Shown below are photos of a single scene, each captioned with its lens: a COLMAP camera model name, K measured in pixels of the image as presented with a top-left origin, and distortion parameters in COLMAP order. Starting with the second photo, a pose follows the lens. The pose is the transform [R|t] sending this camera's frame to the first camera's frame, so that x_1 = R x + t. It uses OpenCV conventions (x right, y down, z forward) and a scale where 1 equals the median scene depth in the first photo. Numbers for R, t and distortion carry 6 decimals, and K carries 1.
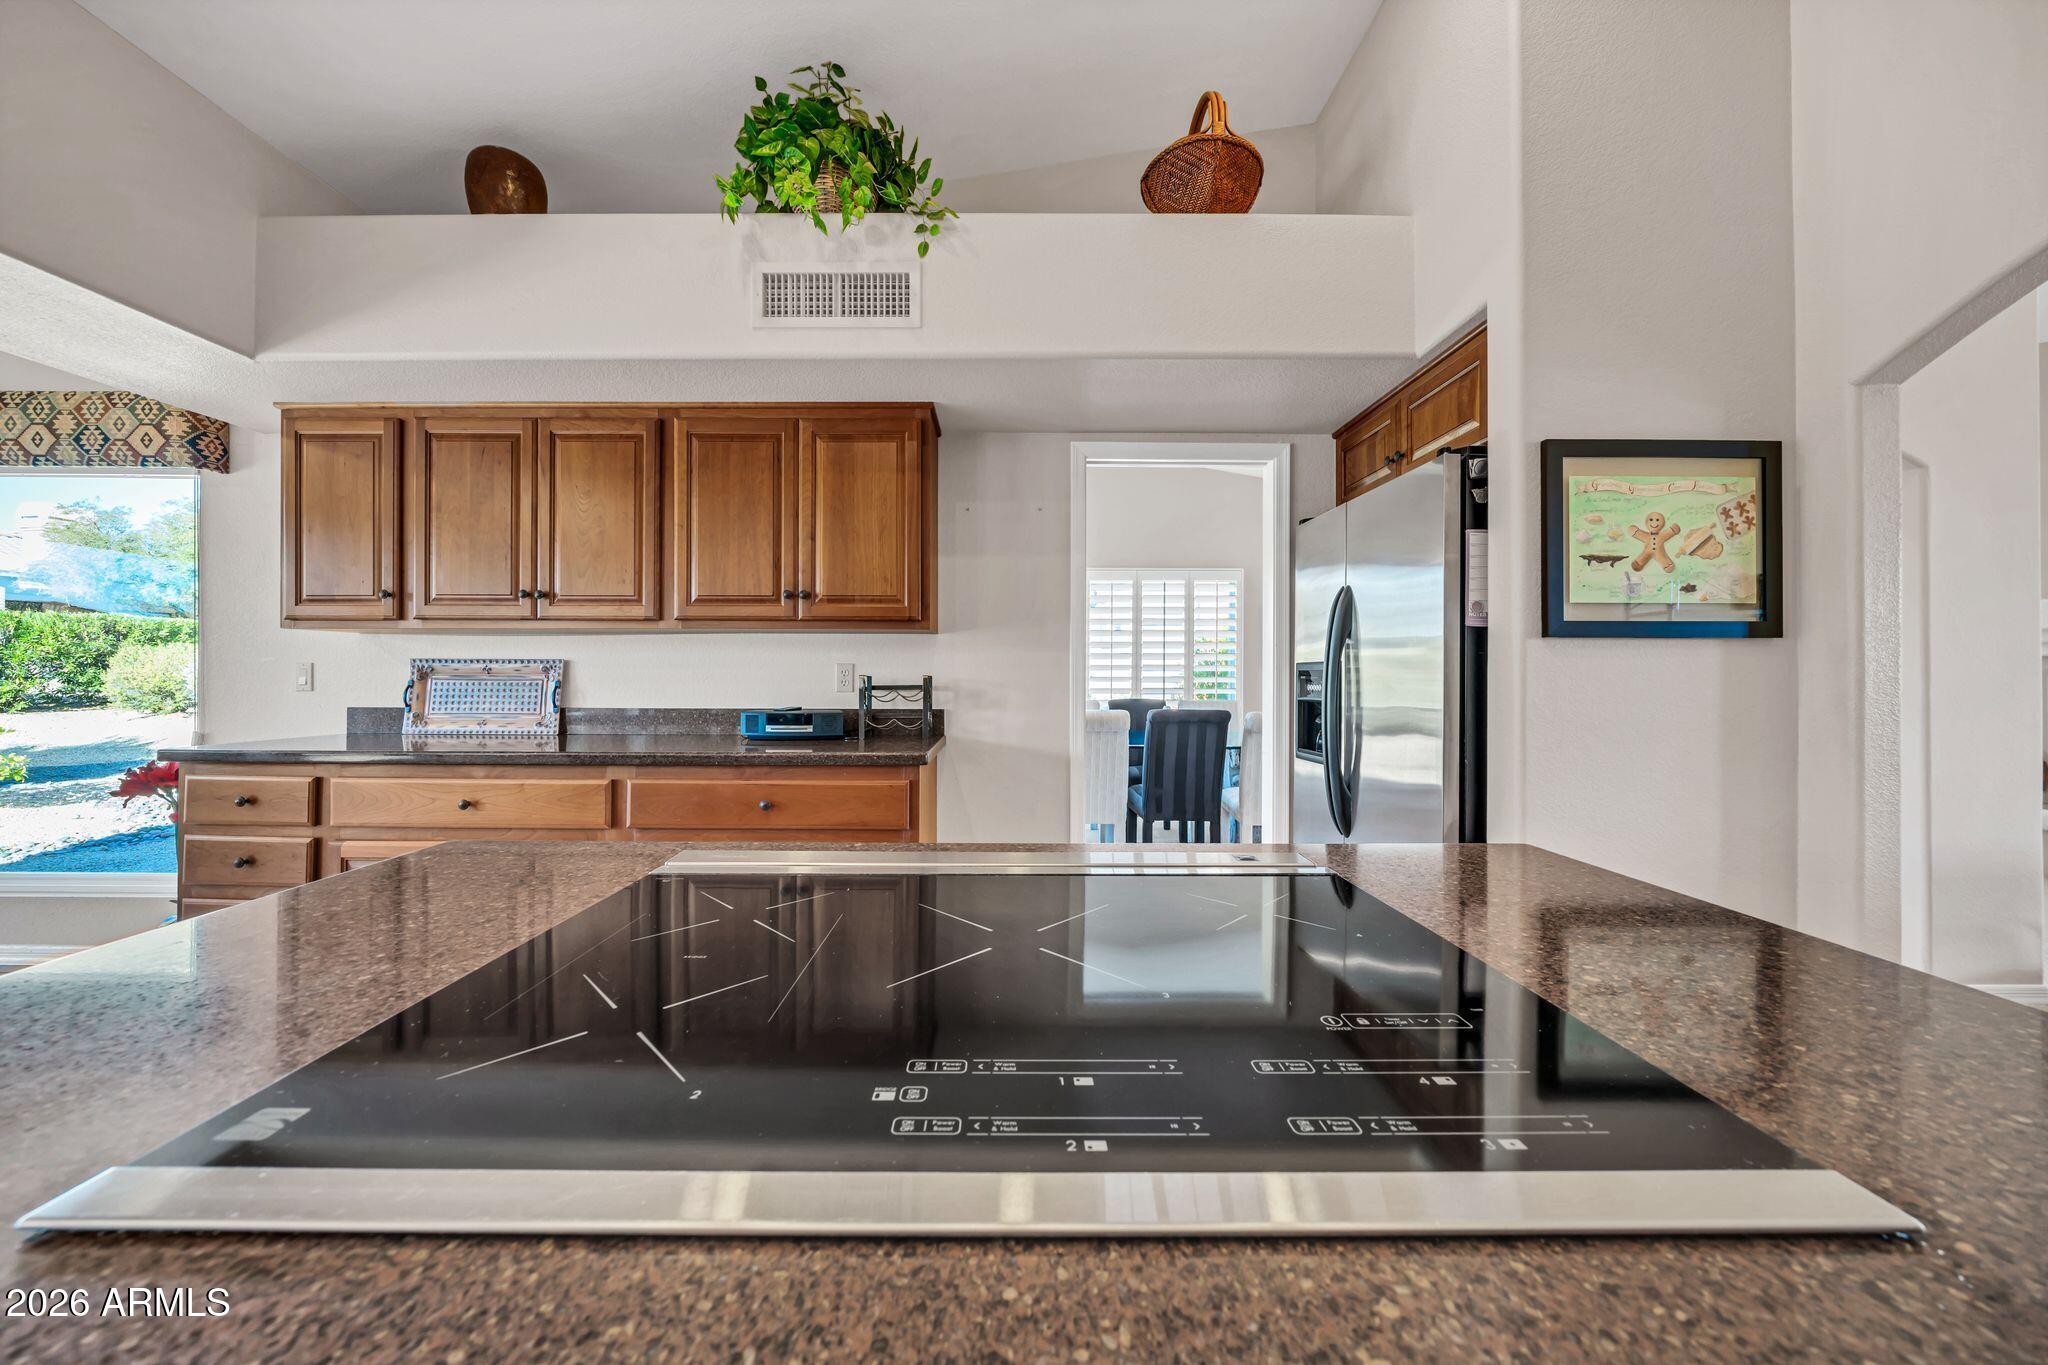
lens RADIAL K [[709.7, 0, 1013.1], [0, 709.7, 679.1], [0, 0, 1]] dist [-0.014901, -0.000347]
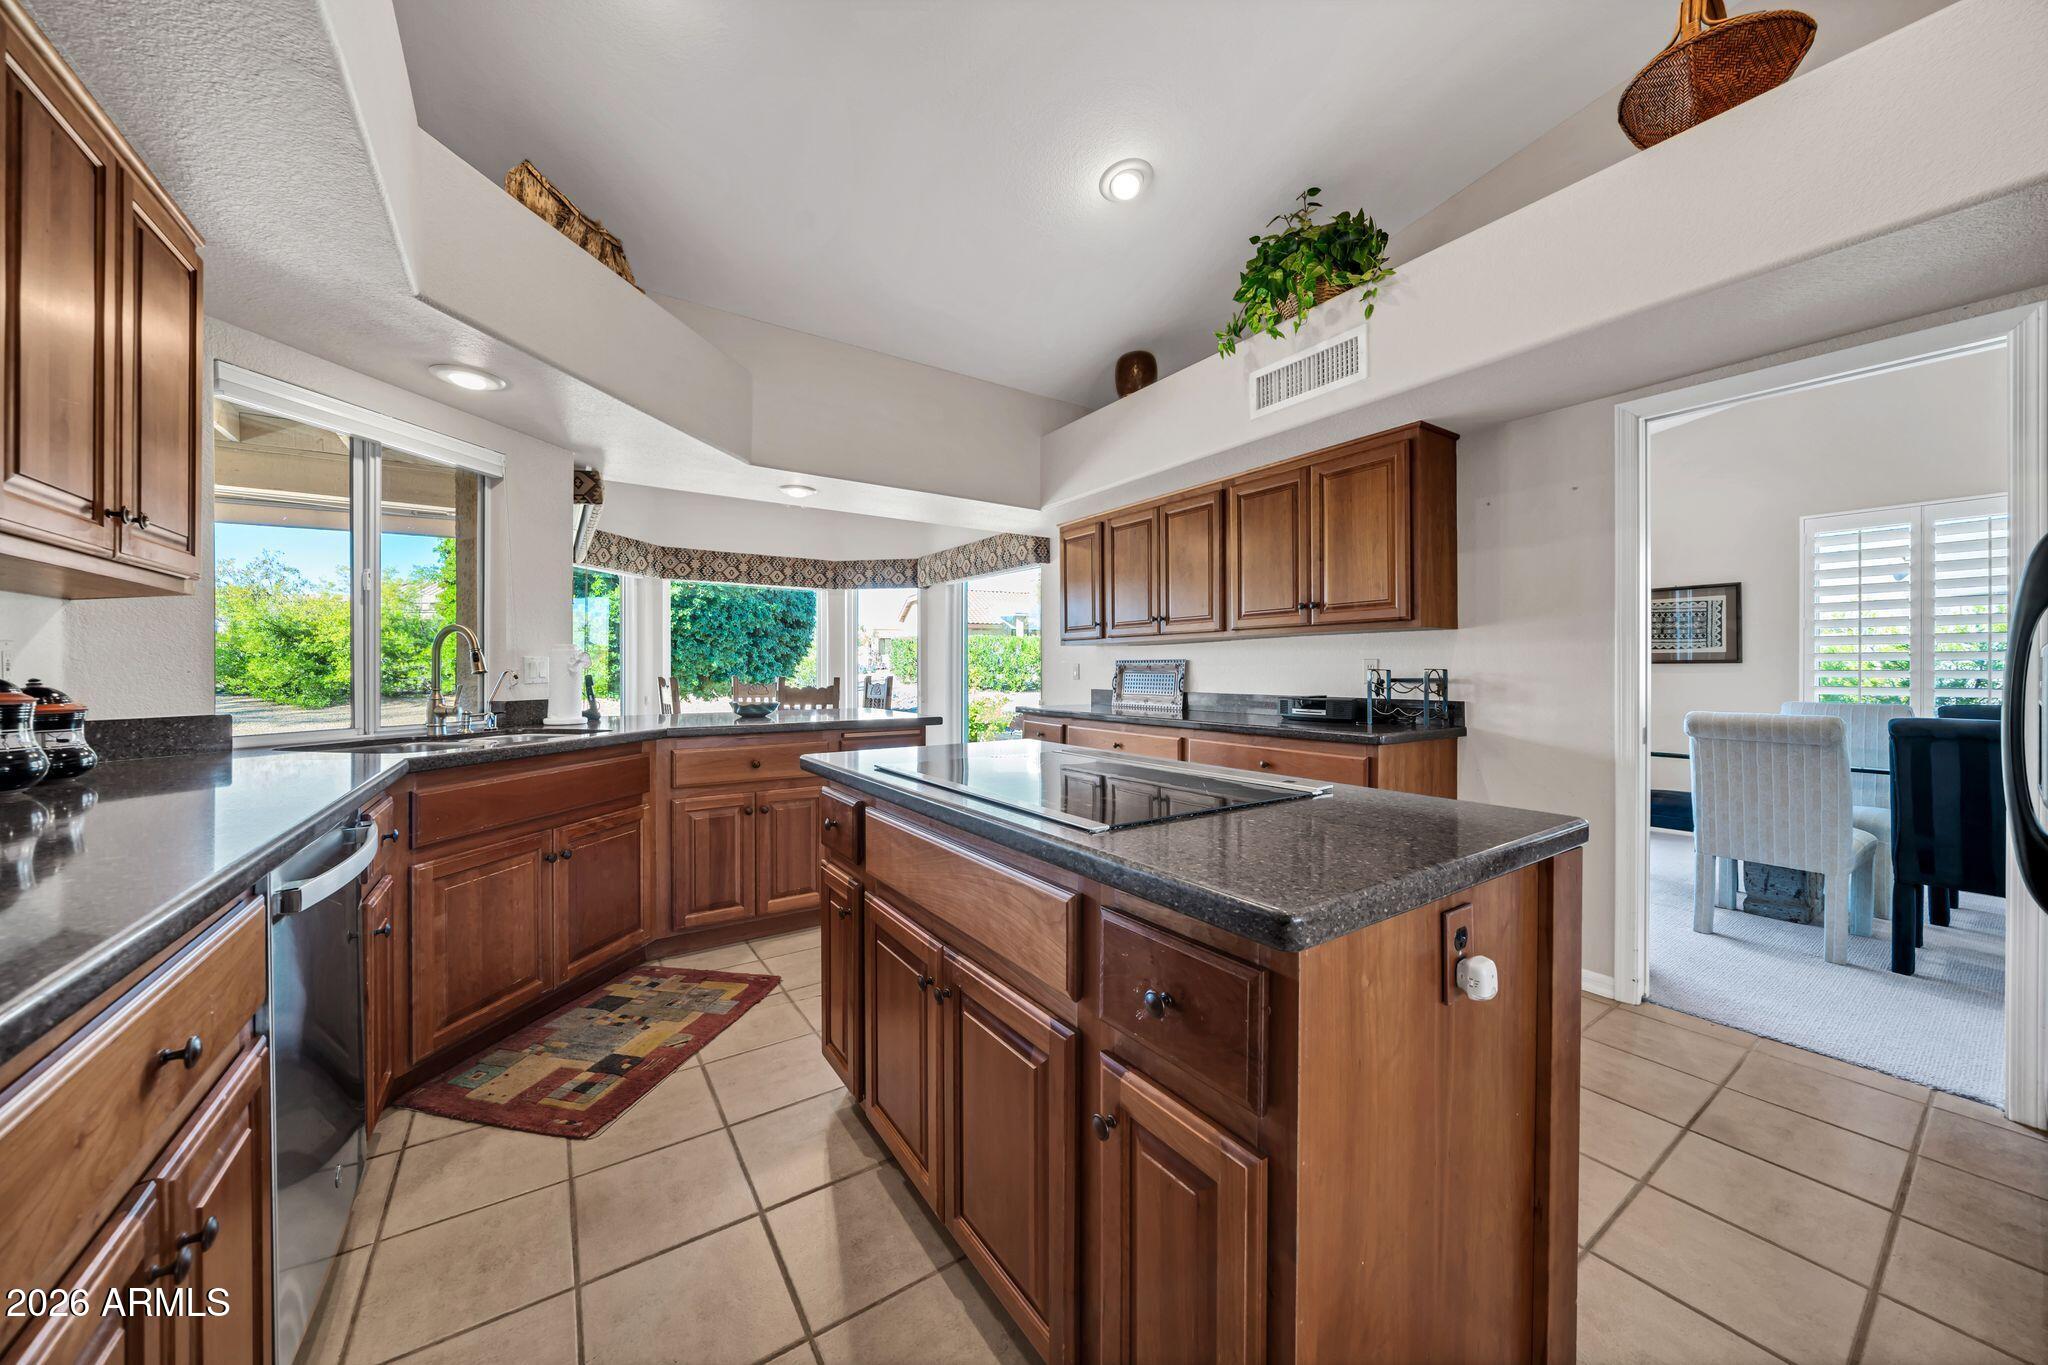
lens RADIAL K [[709.7, 0, 1022.2], [0, 709.7, 674.4], [0, 0, 1]] dist [-0.014901, -0.000347]
pose [[0.546074, 0.001407, -0.837736, 0.471097], [-0.002855, 0.999996, -0.000181, 0.005324], [0.837732, 0.002491, 0.546076, -0.118816]]
